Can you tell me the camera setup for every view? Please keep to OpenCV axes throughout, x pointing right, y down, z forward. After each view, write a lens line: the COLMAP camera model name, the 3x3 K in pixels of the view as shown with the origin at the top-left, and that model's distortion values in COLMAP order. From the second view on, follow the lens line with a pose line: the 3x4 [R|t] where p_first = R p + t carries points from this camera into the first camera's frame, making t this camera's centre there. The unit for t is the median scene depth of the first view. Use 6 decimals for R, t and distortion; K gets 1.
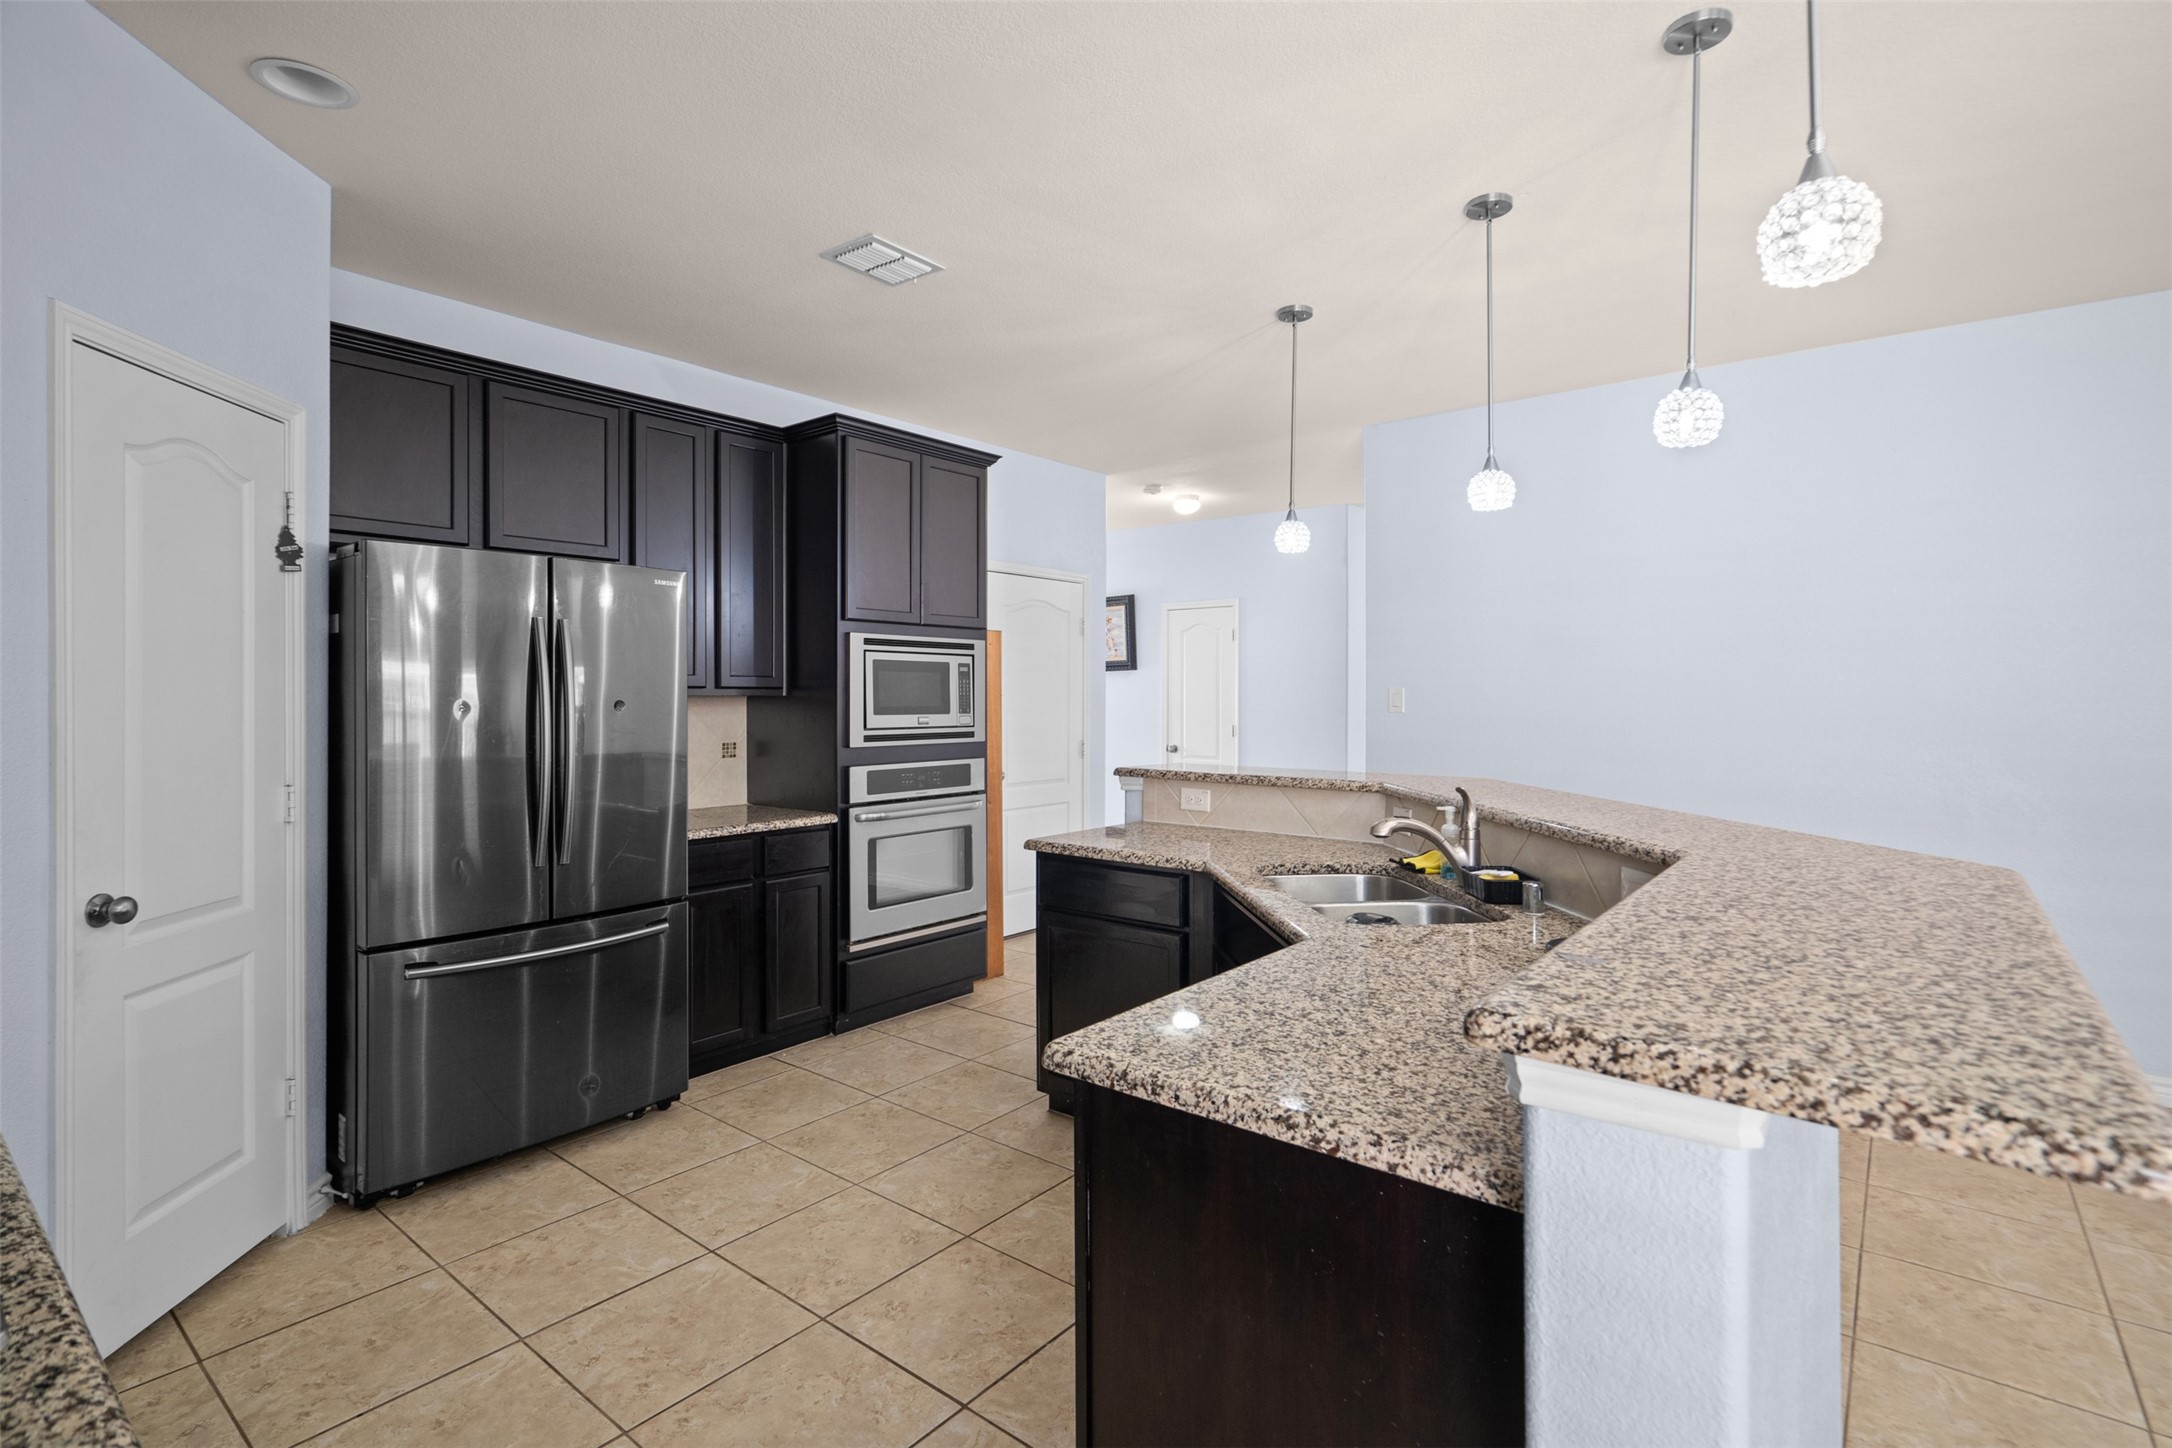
lens RADIAL K [[1021.8, 0, 1089.2], [0, 1021.8, 690.5], [0, 0, 1]] dist [-0.002671, -0.000045]
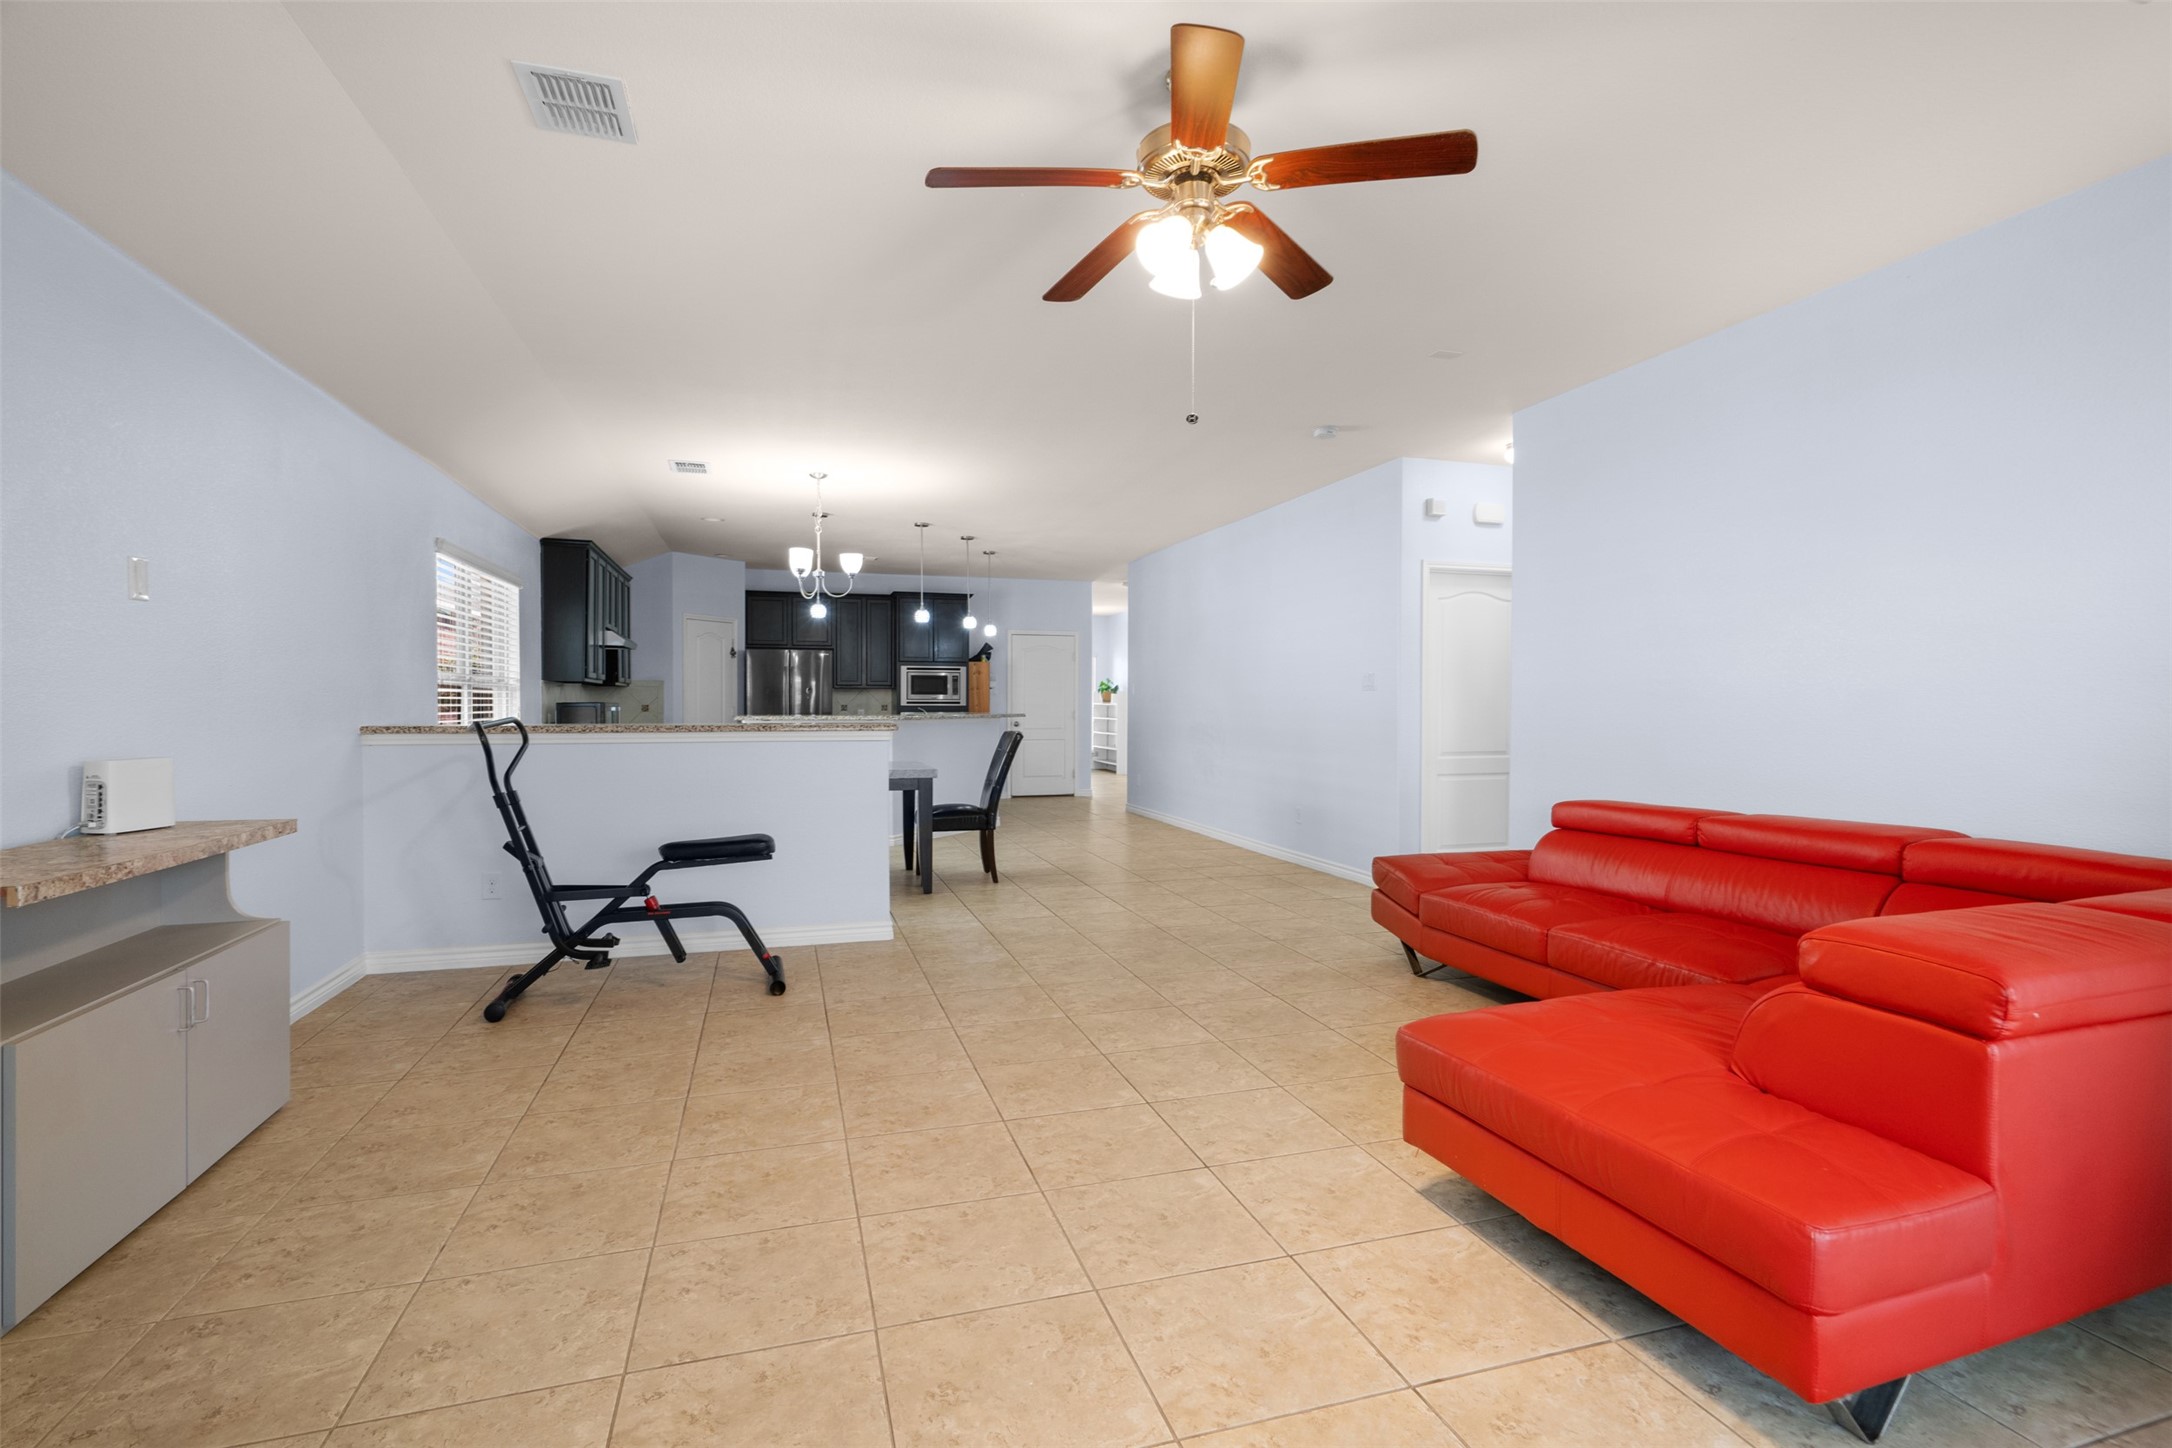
lens RADIAL K [[1021.8, 0, 1089.2], [0, 1021.8, 690.5], [0, 0, 1]] dist [-0.002671, -0.000045]
pose [[0.829164, -0.006515, -0.558968, 1.819988], [0.002896, 0.999969, -0.007358, 0.036248], [0.558998, 0.004482, 0.829157, -1.098998]]
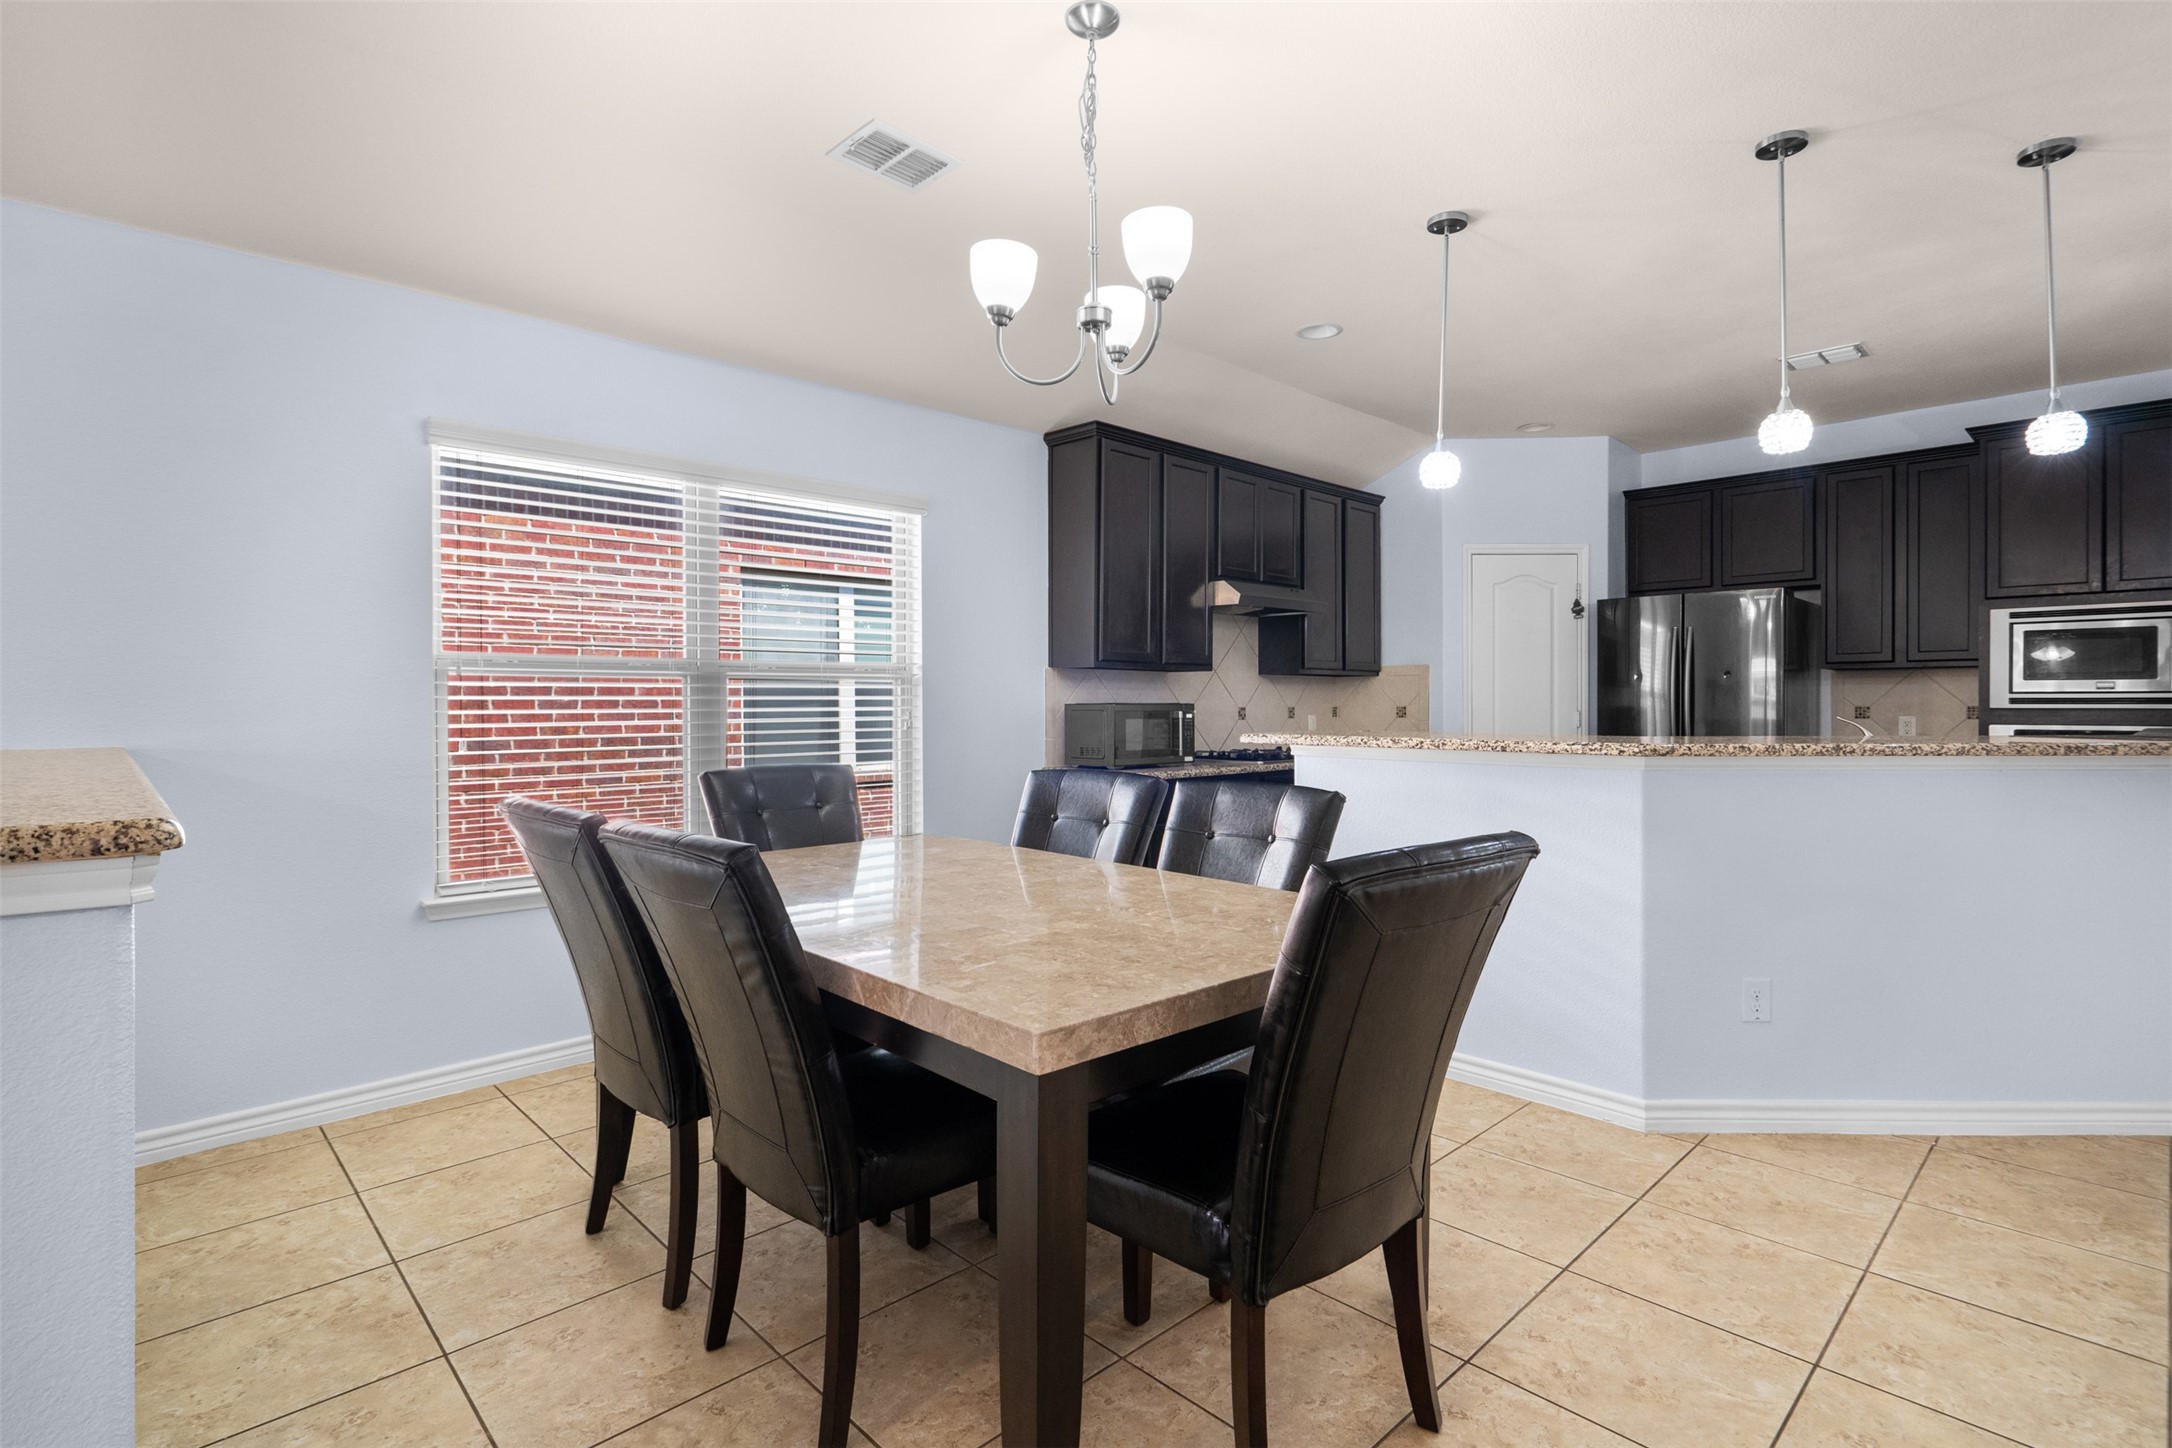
lens RADIAL K [[1048.5, 0, 1089.7], [0, 1048.5, 714.7], [0, 0, 1]] dist [-0.000048, 0.001295]
pose [[-0.127239, 0.013192, -0.991784, 1.079762], [0.008378, 0.999890, 0.012225, 0.039653], [0.991837, -0.006754, -0.127336, 0.132072]]
